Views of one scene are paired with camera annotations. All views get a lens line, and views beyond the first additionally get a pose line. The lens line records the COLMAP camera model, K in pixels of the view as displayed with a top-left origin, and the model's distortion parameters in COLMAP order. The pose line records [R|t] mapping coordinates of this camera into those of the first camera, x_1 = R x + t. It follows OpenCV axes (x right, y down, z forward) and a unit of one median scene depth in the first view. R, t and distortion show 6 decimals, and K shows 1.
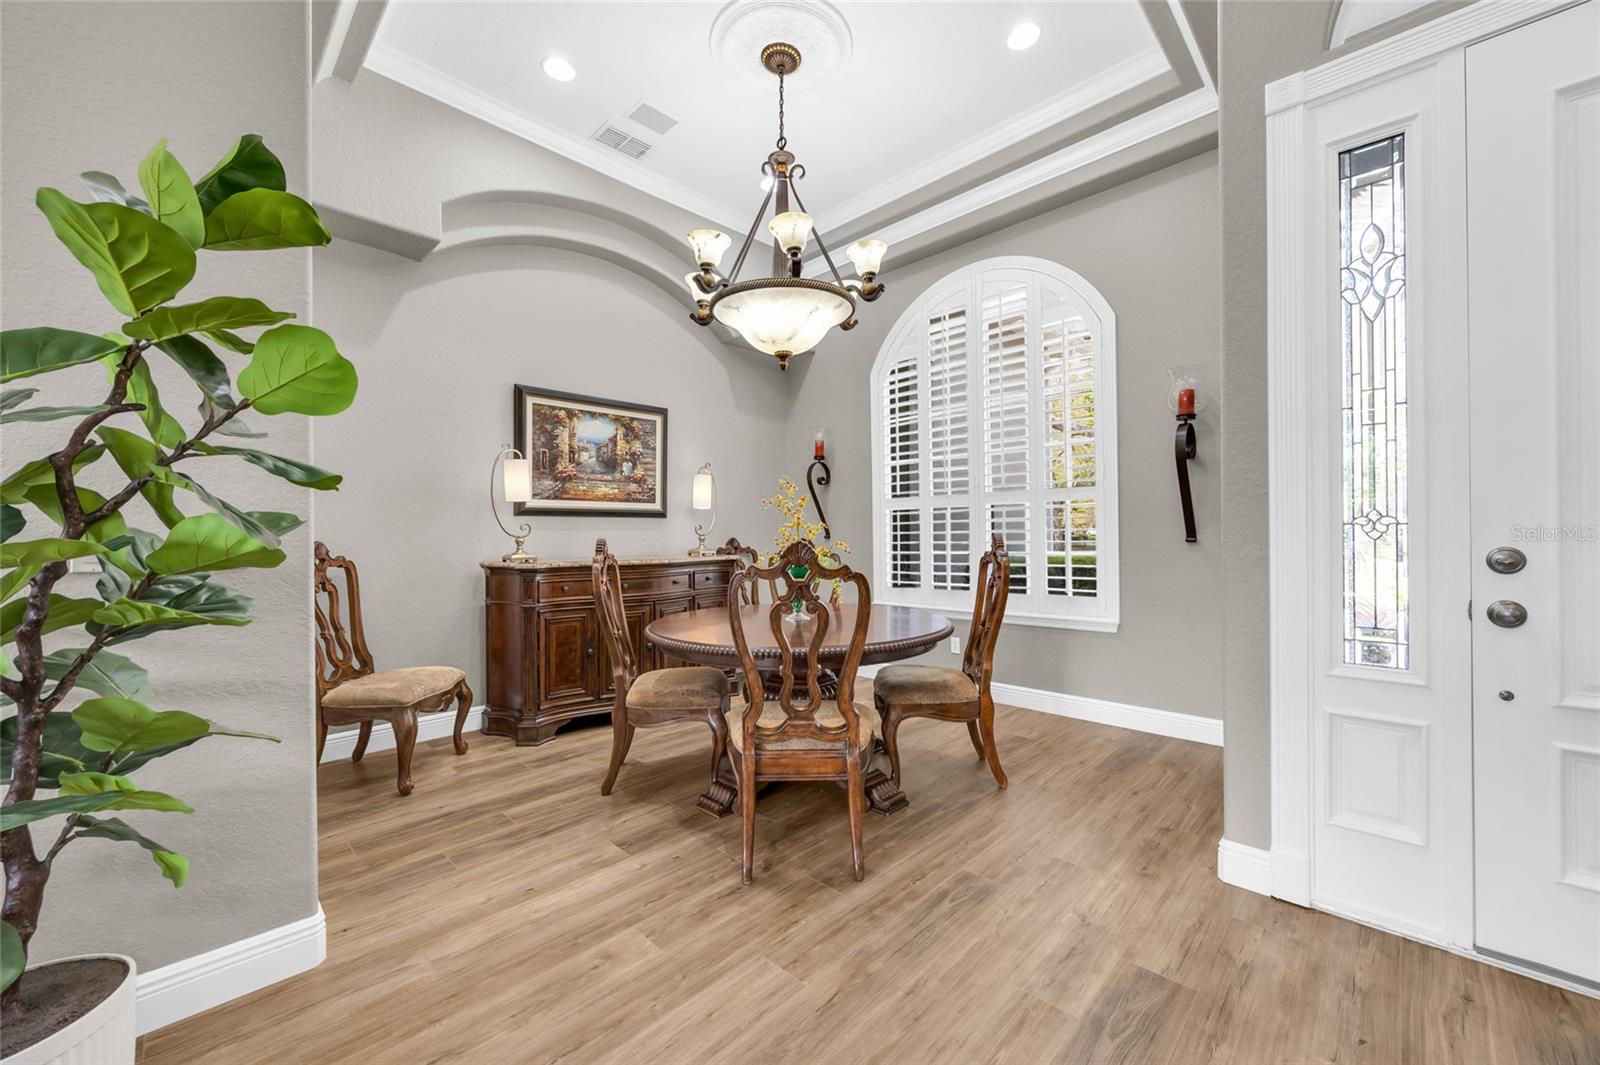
lens RADIAL K [[616.1, 0, 805.0], [0, 616.1, 536.7], [0, 0, 1]] dist [-0.002835, 0.000271]
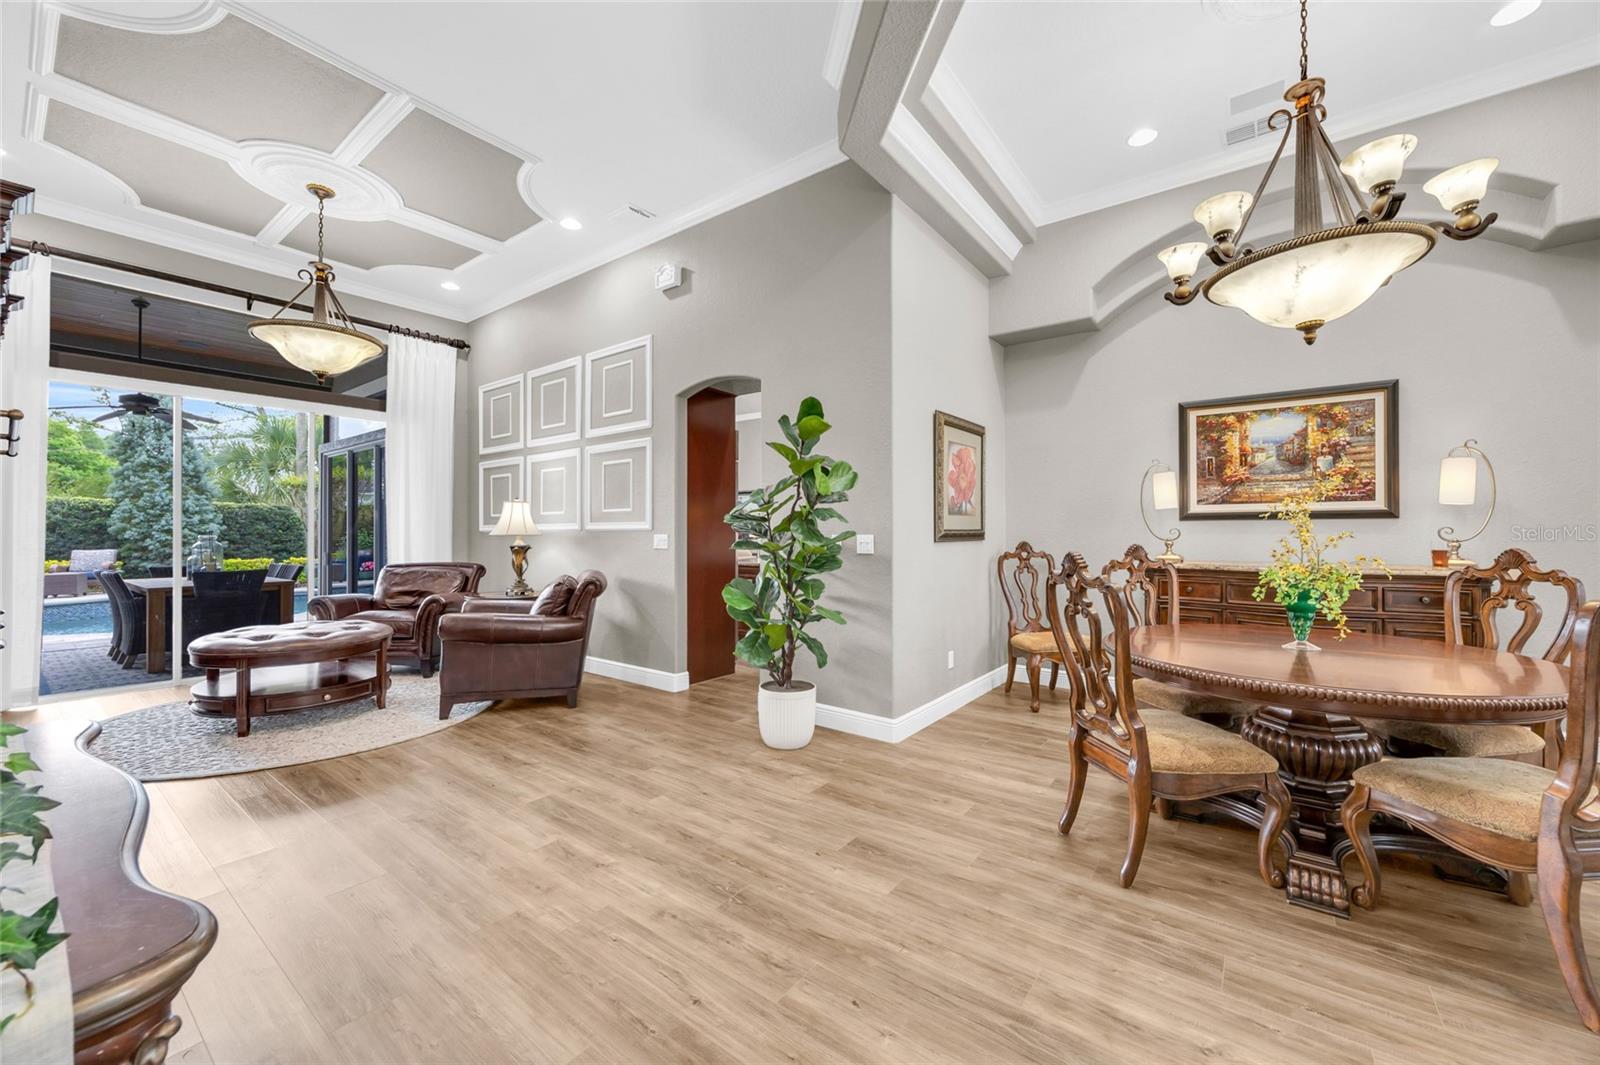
lens RADIAL K [[616.1, 0, 806.7], [0, 616.1, 529.2], [0, 0, 1]] dist [-0.002835, 0.000271]
pose [[0.129851, 0.001628, -0.991532, 0.624798], [-0.004136, 0.999991, 0.001100, -0.019717], [0.991525, 0.003958, 0.129857, 0.209851]]
